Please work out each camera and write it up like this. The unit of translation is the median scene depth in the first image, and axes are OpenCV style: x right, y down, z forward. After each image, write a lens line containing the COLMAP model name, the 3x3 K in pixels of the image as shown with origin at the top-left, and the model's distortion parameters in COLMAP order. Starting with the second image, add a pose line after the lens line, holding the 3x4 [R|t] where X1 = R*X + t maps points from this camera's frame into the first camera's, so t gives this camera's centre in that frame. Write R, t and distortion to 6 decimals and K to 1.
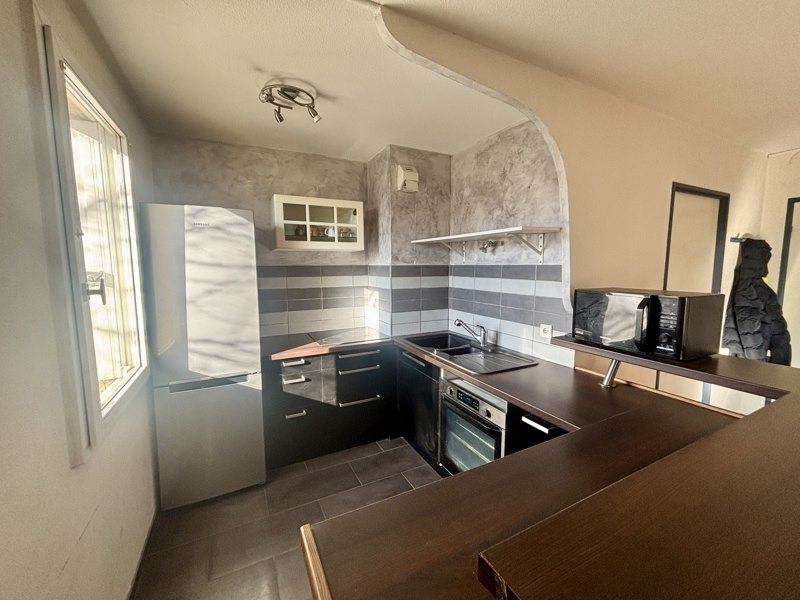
lens RADIAL K [[324.0, 0, 399.0], [0, 324.0, 299.6], [0, 0, 1]] dist [0.003306, 0.000710]
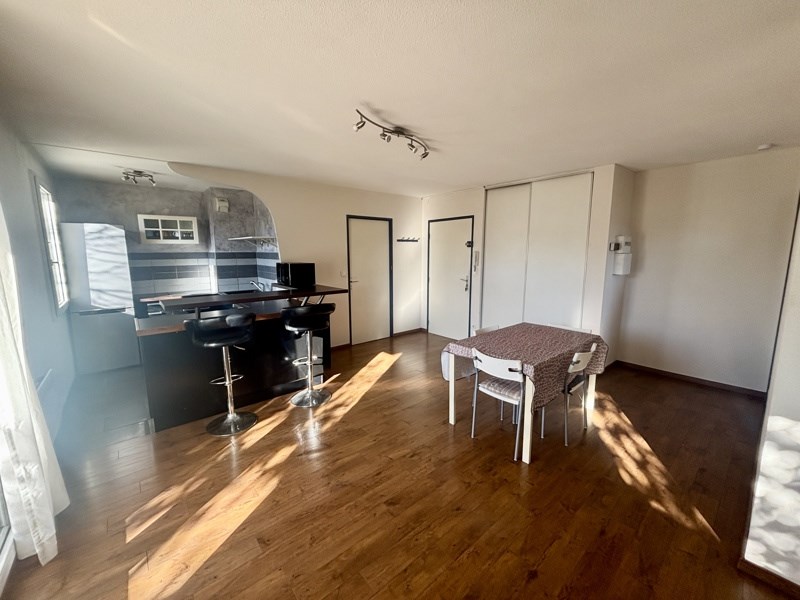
lens RADIAL K [[324.0, 0, 400.4], [0, 324.0, 299.6], [0, 0, 1]] dist [0.003306, 0.000710]
pose [[0.972812, -0.034660, 0.228990, 0.574014], [0.024841, 0.998650, 0.045629, 0.104420], [-0.230262, -0.038700, 0.972359, -1.058680]]
